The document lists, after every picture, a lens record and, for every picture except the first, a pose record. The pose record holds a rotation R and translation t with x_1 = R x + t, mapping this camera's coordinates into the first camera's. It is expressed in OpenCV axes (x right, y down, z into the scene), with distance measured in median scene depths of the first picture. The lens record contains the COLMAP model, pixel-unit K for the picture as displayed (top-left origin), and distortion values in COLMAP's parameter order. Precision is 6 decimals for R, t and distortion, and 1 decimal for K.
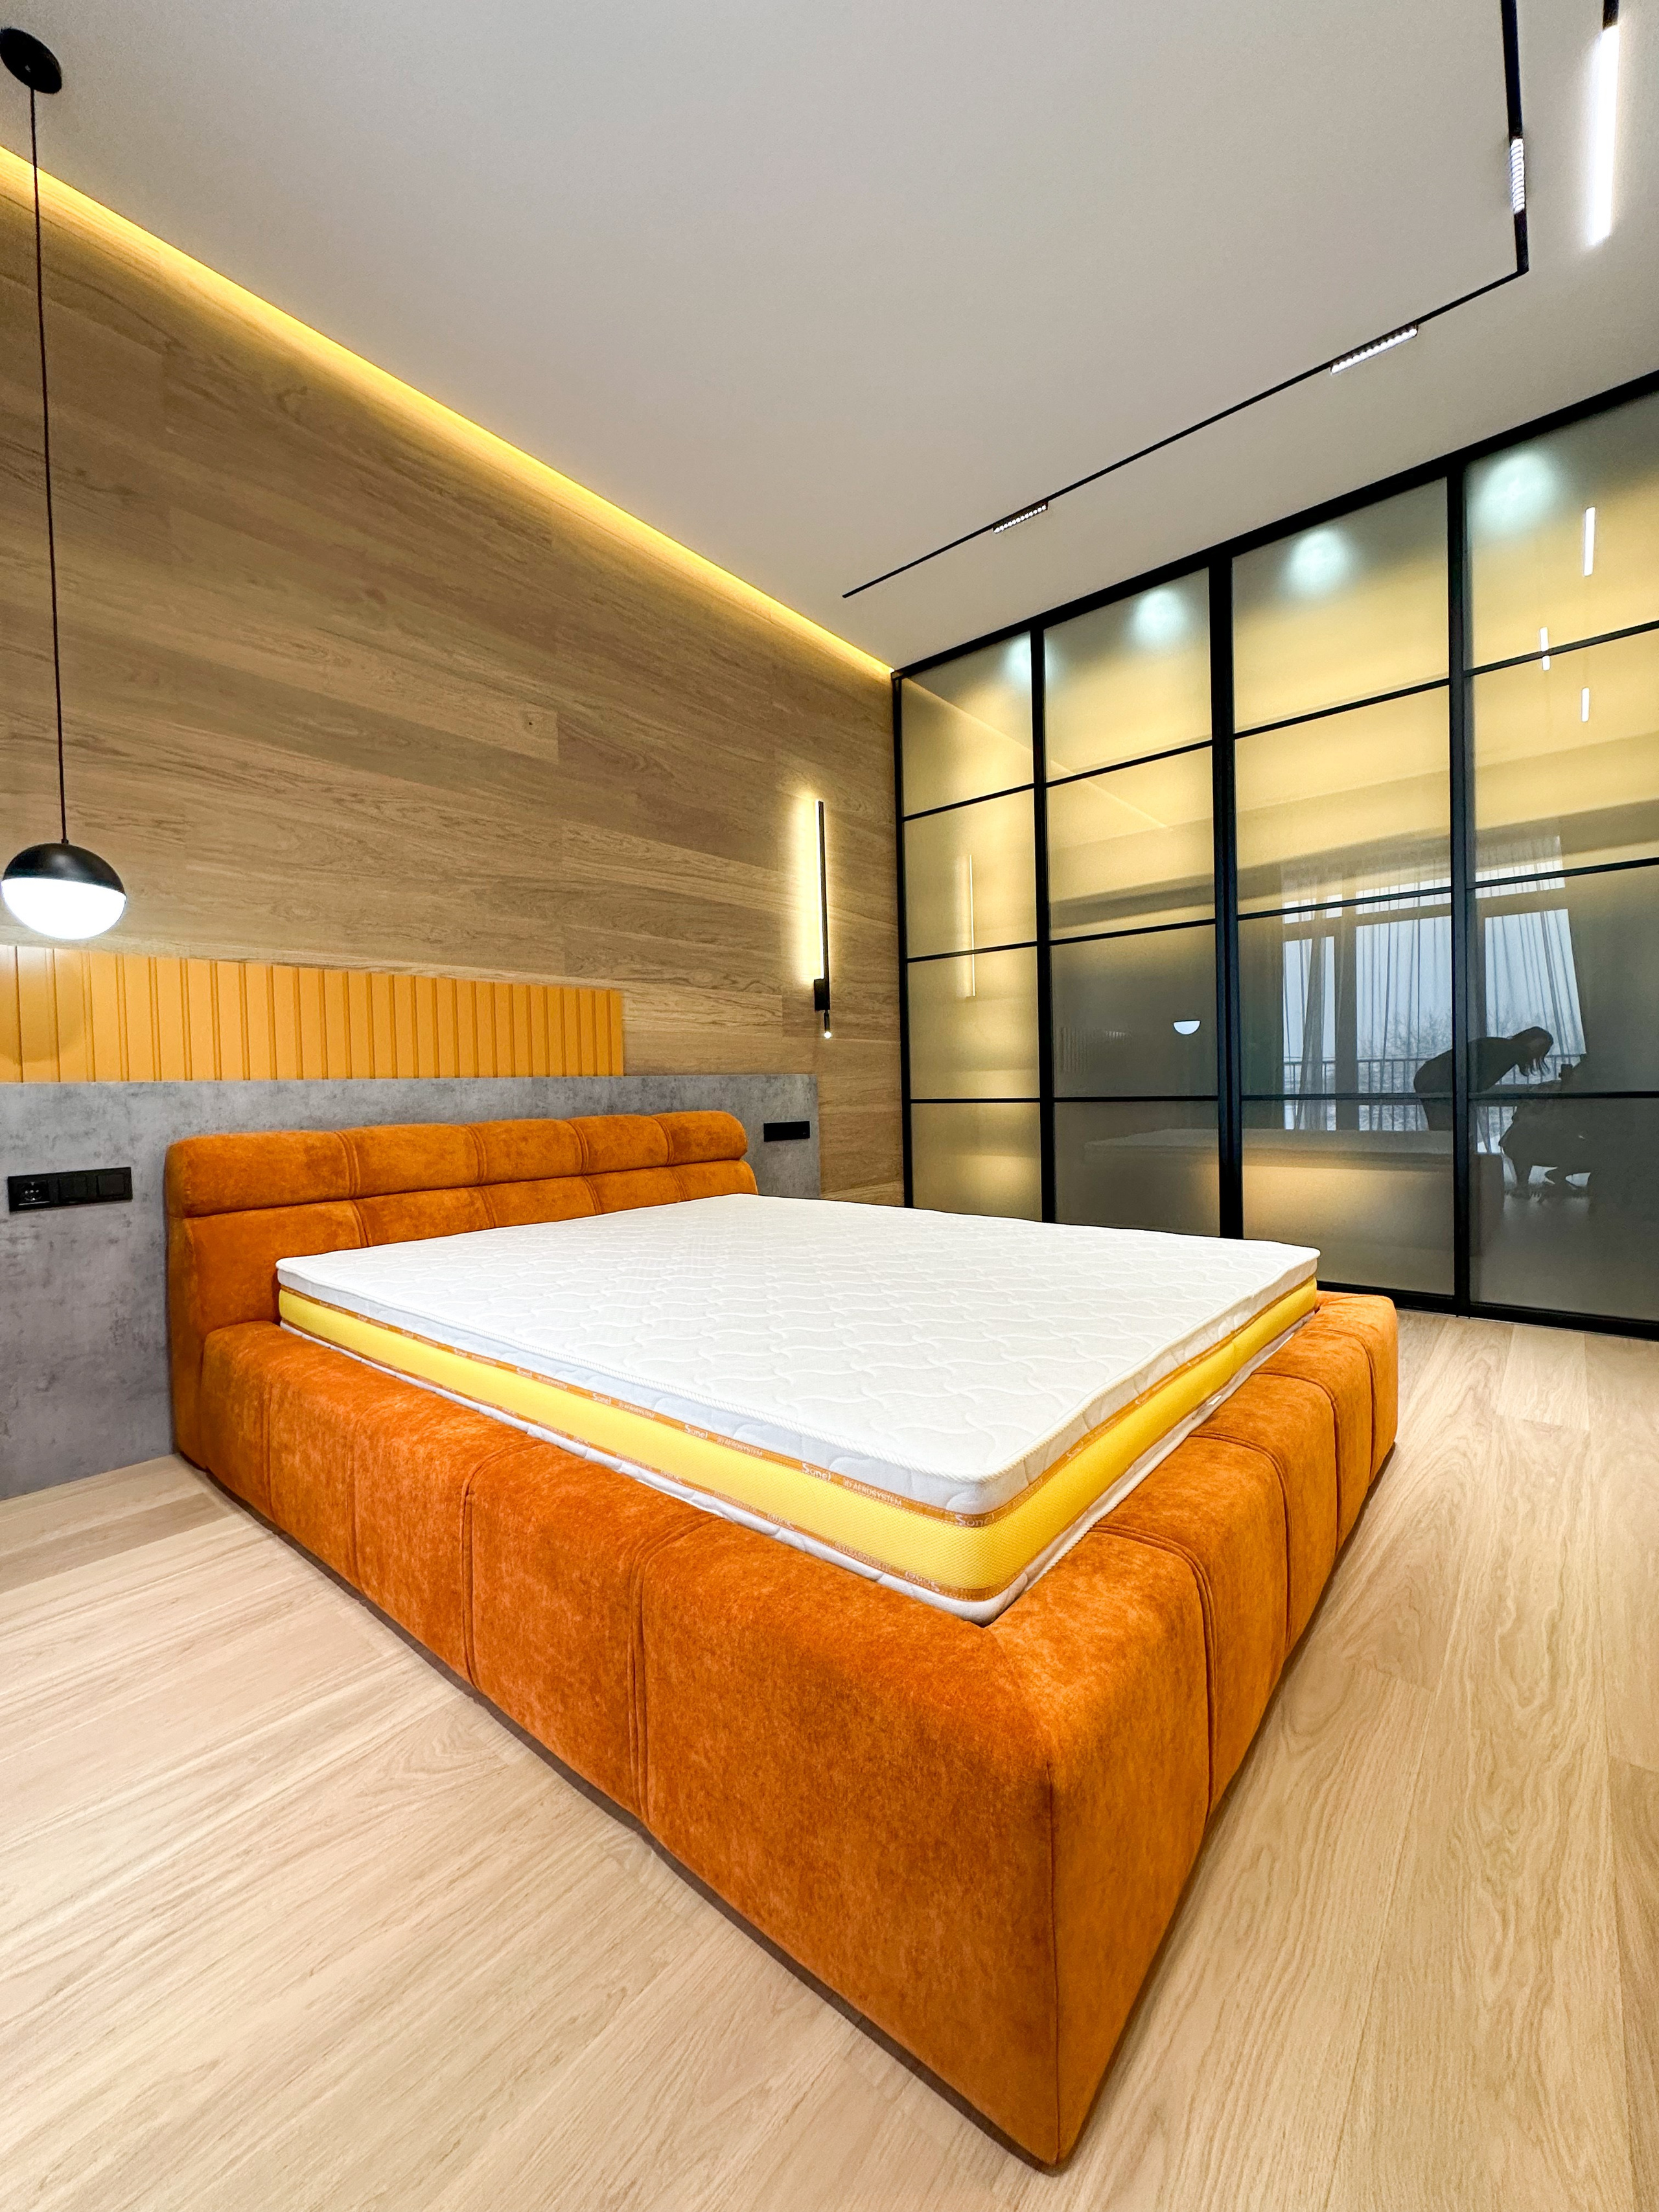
lens RADIAL K [[883.3, 0, 829.5], [0, 883.3, 1106.0], [0, 0, 1]] dist [-0.003597, 0.000928]
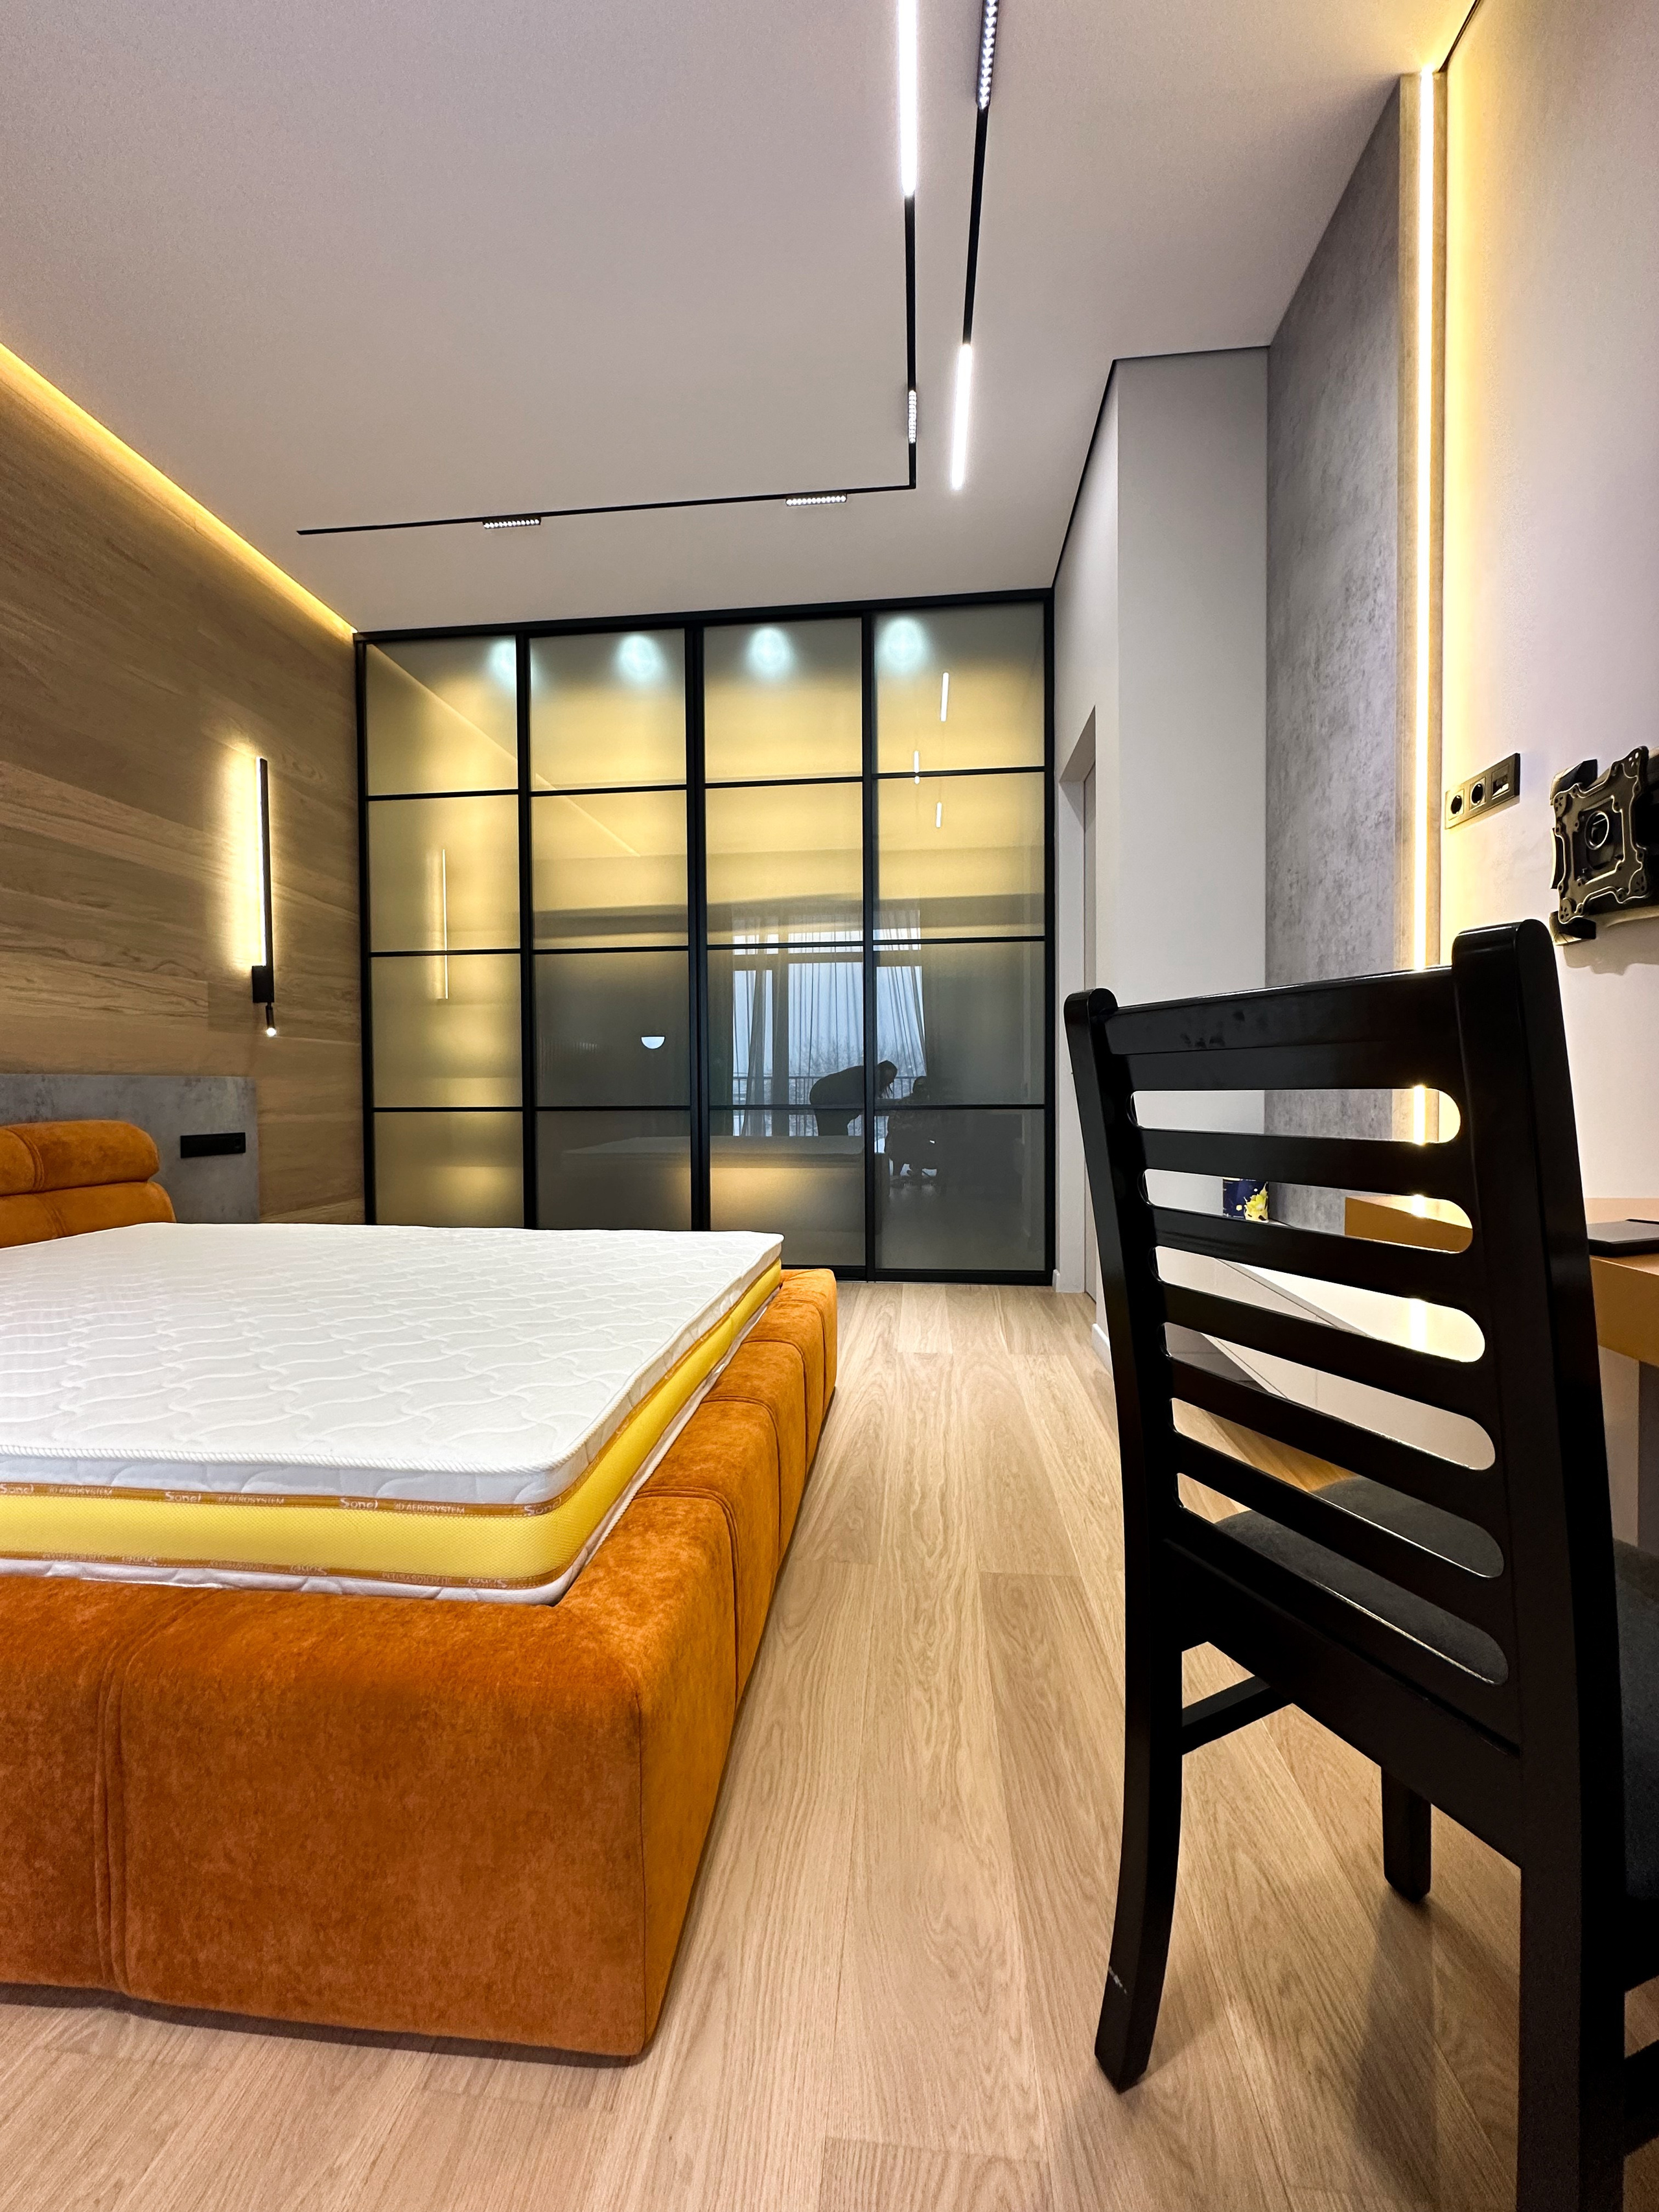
lens RADIAL K [[883.3, 0, 829.5], [0, 883.3, 1106.0], [0, 0, 1]] dist [-0.003597, 0.000928]
pose [[0.828268, 0.007112, 0.560288, -0.051520], [-0.000678, 0.999931, -0.011691, 0.002125], [-0.560332, 0.009303, 0.828216, -0.021652]]
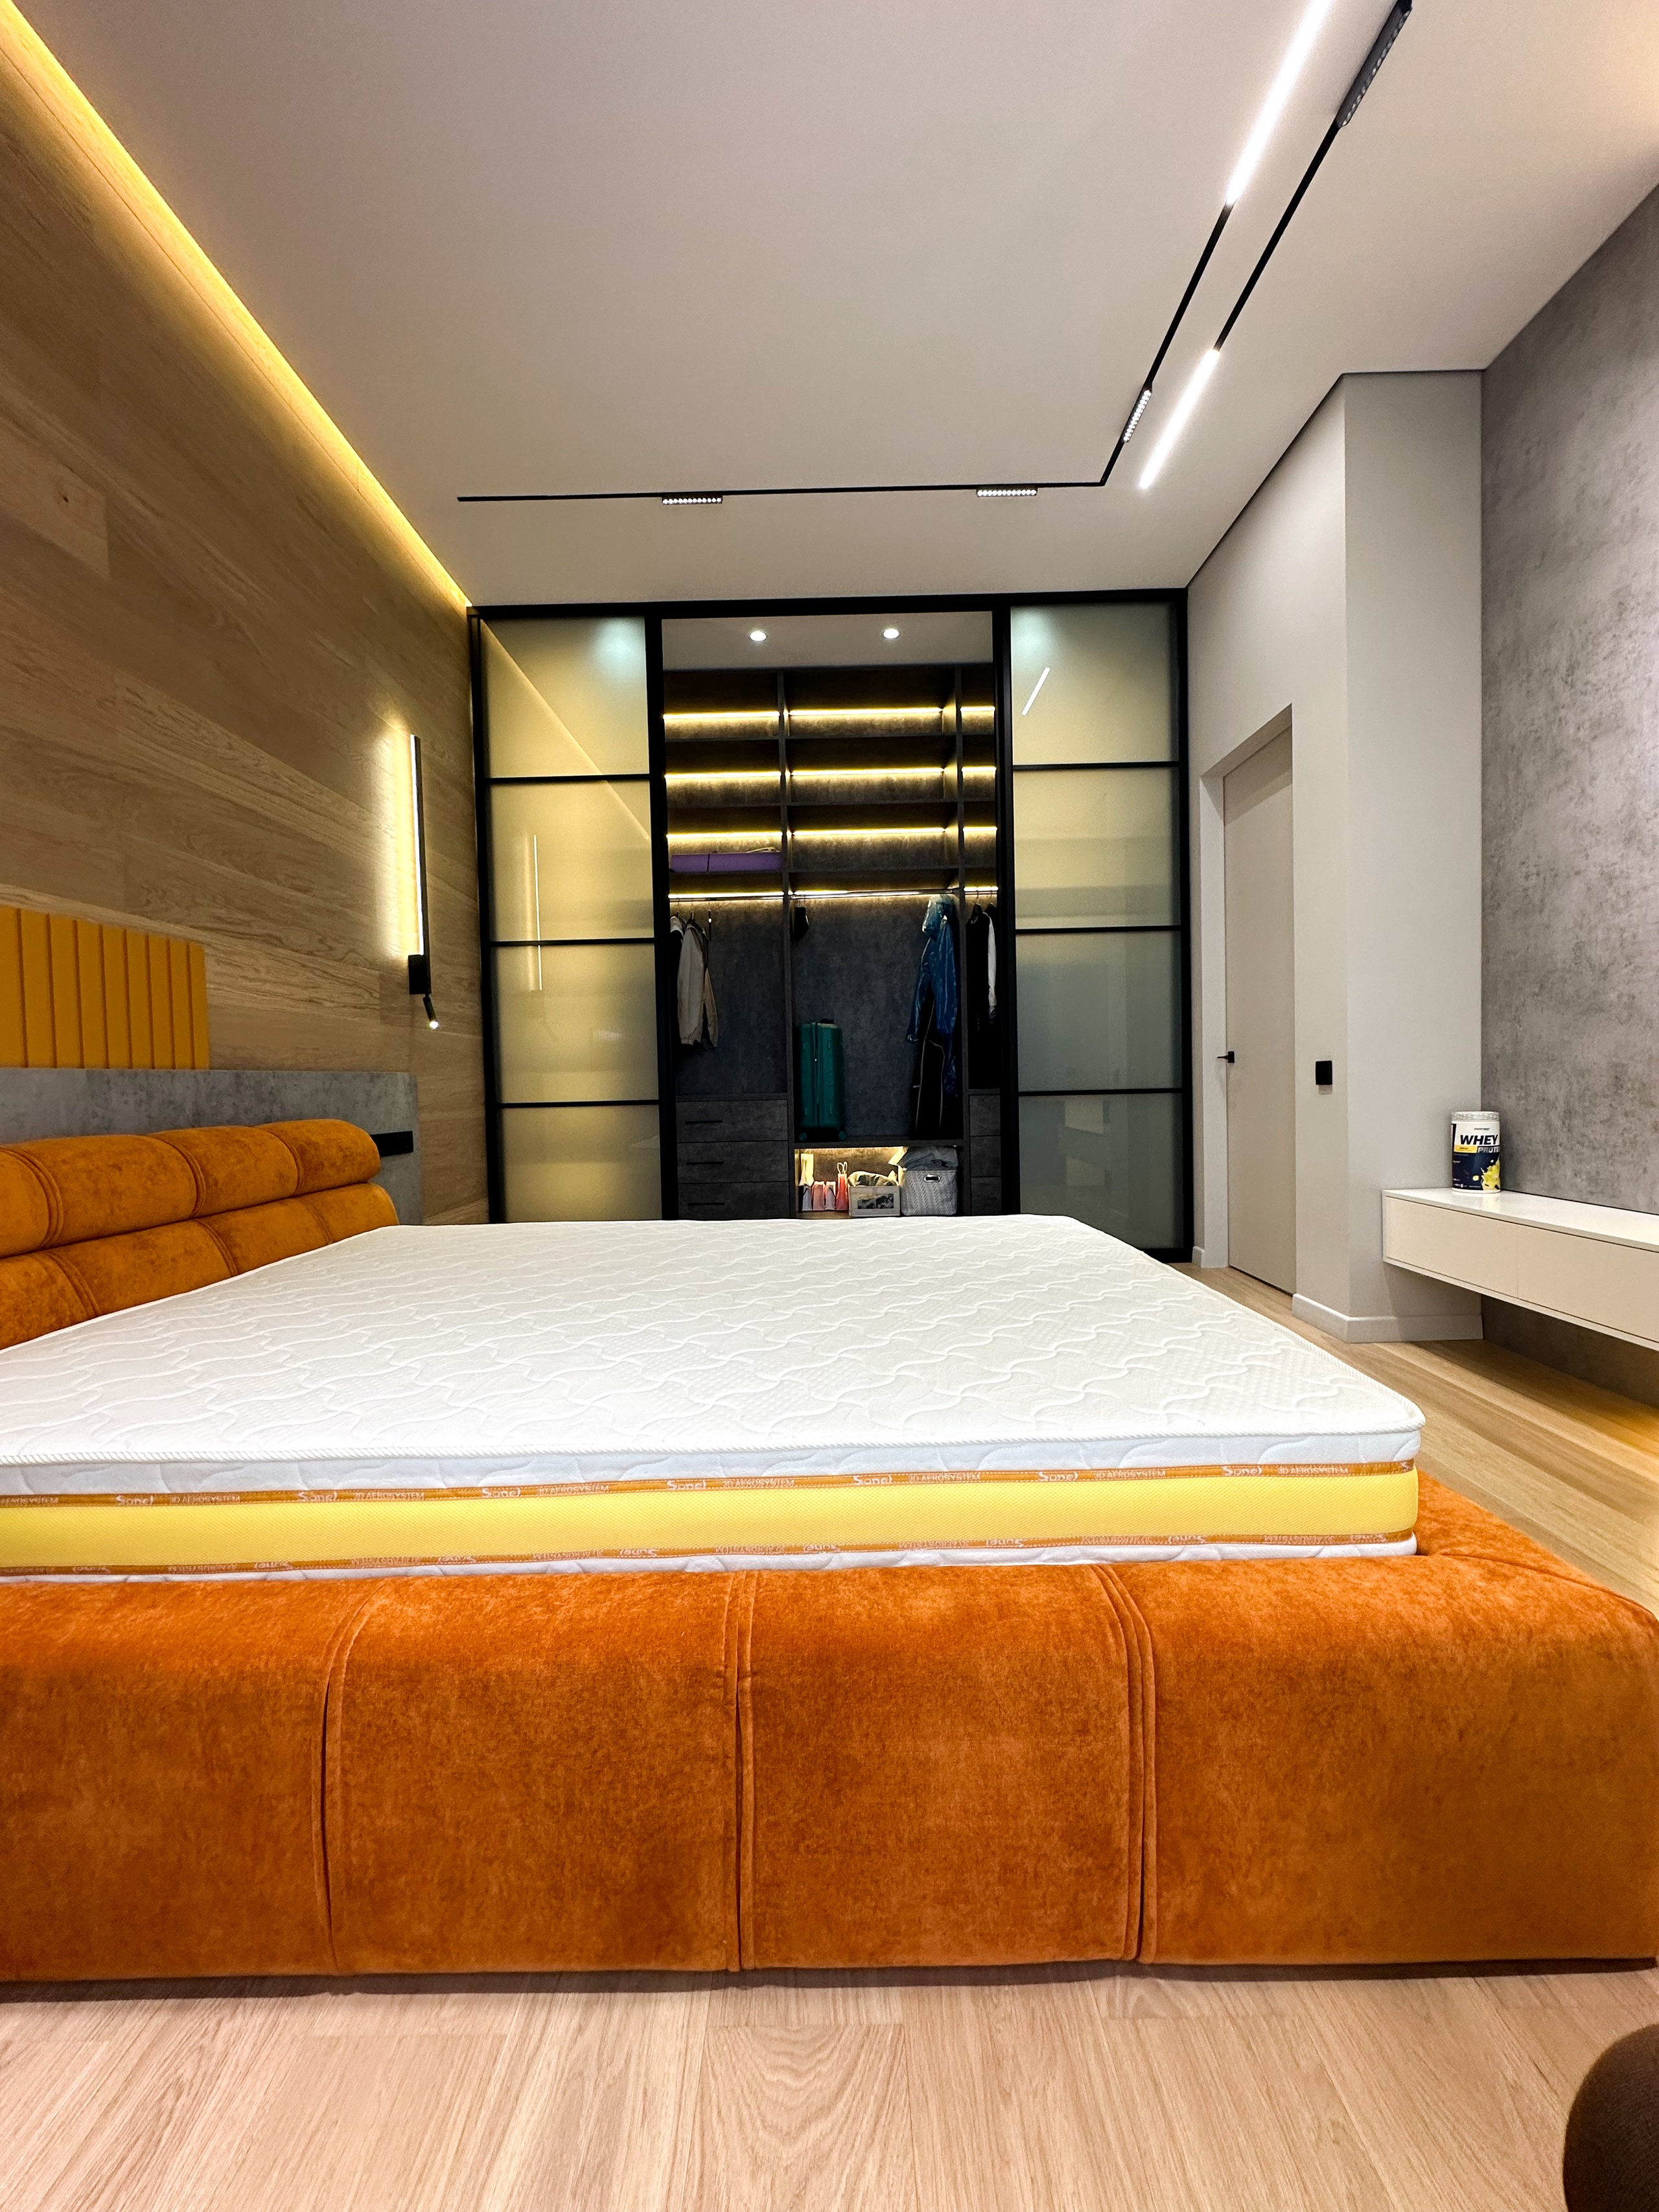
lens RADIAL K [[884.5, 0, 831.5], [0, 884.5, 1104.1], [0, 0, 1]] dist [-0.000747, -0.000072]
pose [[0.768545, -0.011286, 0.639696, -0.387931], [0.018612, 0.999816, -0.004722, 0.005840], [-0.639525, 0.015536, 0.768614, 0.218474]]
